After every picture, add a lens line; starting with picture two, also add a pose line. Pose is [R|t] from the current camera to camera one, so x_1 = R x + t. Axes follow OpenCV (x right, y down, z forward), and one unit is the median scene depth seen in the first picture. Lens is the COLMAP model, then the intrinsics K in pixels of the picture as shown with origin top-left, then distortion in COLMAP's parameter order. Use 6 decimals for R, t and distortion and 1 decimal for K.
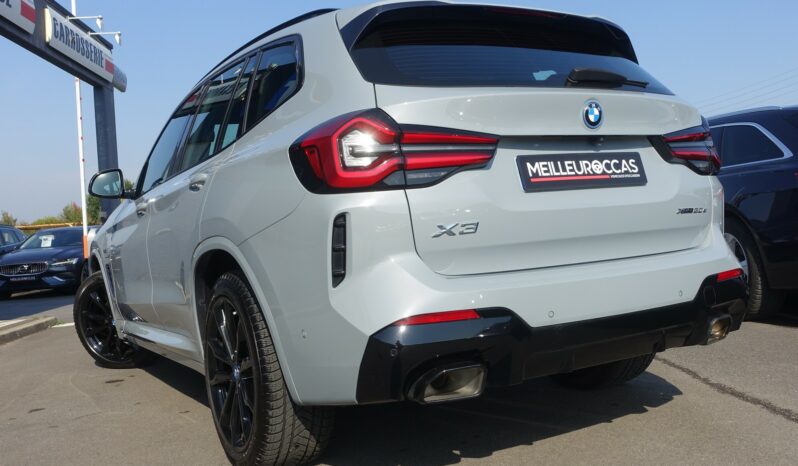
lens RADIAL K [[731.8, 0, 401.8], [0, 731.8, 236.1], [0, 0, 1]] dist [-0.002481, 0.000000]
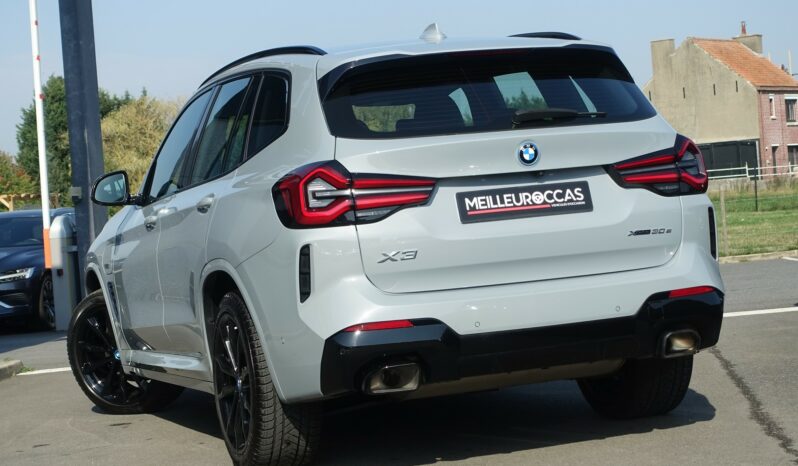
lens RADIAL K [[1581.5, 0, 398.6], [0, 1581.5, 232.0], [0, 0, 1]] dist [-0.023173, 0.000000]
pose [[0.984318, -0.009300, -0.176157, 0.470733], [0.011332, 0.999880, 0.010530, -0.067232], [0.176038, -0.012361, 0.984306, -1.411890]]
